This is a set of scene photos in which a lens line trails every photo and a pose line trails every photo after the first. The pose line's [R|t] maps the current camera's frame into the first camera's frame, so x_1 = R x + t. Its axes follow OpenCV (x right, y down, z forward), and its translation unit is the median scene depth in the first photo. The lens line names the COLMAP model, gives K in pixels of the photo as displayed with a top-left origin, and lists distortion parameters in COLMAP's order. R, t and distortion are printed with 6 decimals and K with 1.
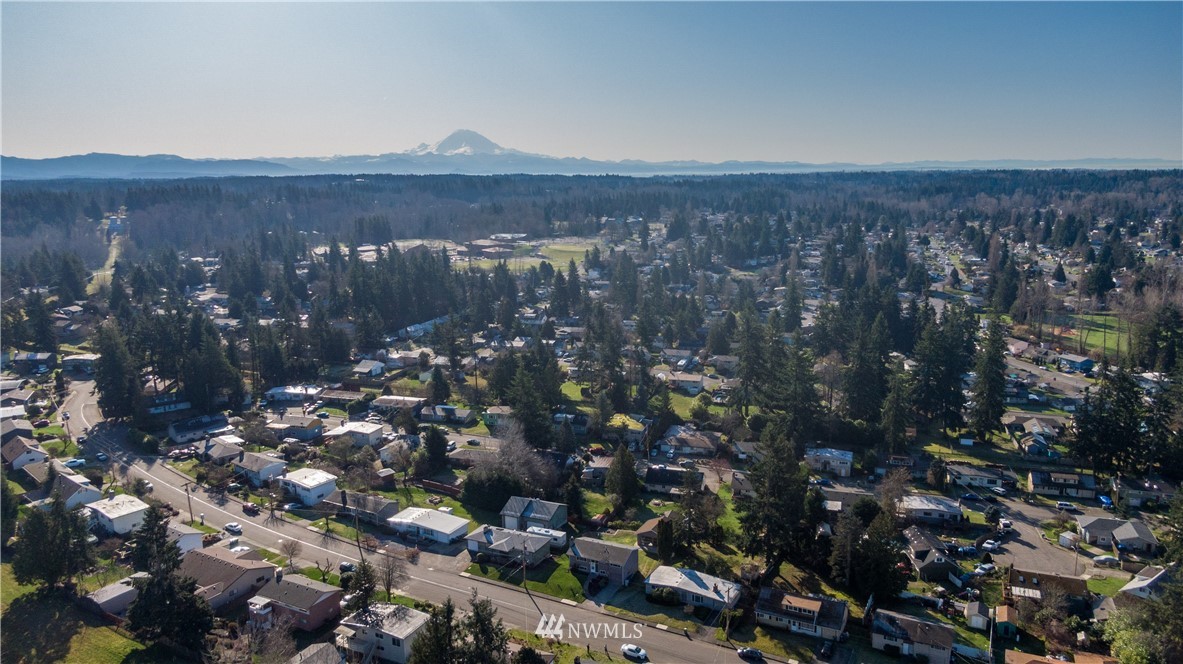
lens RADIAL K [[862.7, 0, 591.5], [0, 862.7, 332.0], [0, 0, 1]] dist [0.010988, -0.001217]
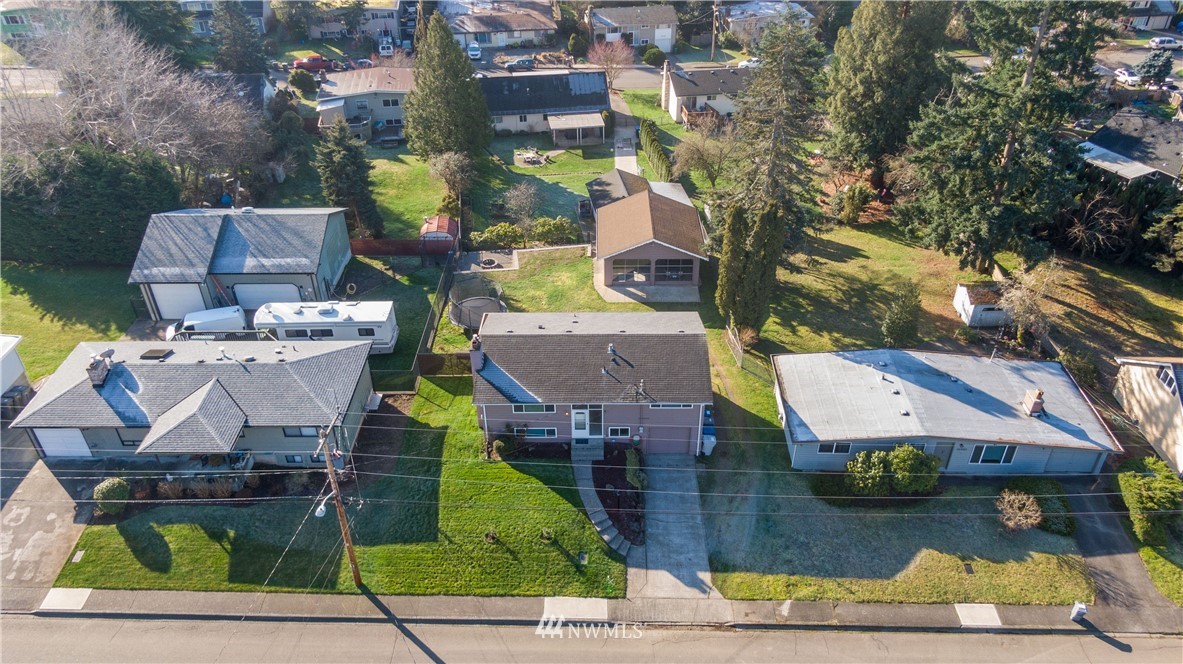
lens RADIAL K [[862.7, 0, 591.5], [0, 862.7, 332.0], [0, 0, 1]] dist [0.010988, -0.001217]
pose [[0.898957, -0.243483, 0.364133, -0.086466], [0.076972, 0.906153, 0.415887, 0.129598], [-0.431222, -0.345836, 0.833334, 0.764966]]
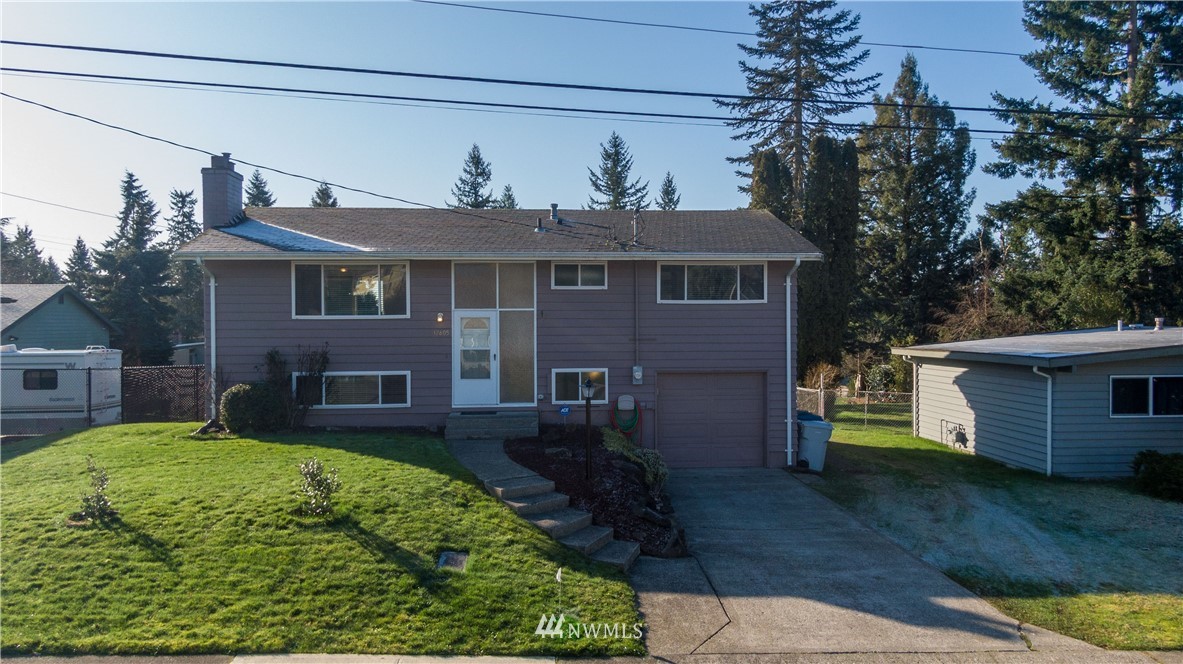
lens RADIAL K [[862.7, 0, 591.5], [0, 862.7, 332.0], [0, 0, 1]] dist [0.010988, -0.001217]
pose [[0.866292, 0.005231, 0.499511, -0.037232], [0.094024, 0.980365, -0.173331, 0.282591], [-0.490610, 0.197121, 0.848790, 0.887765]]
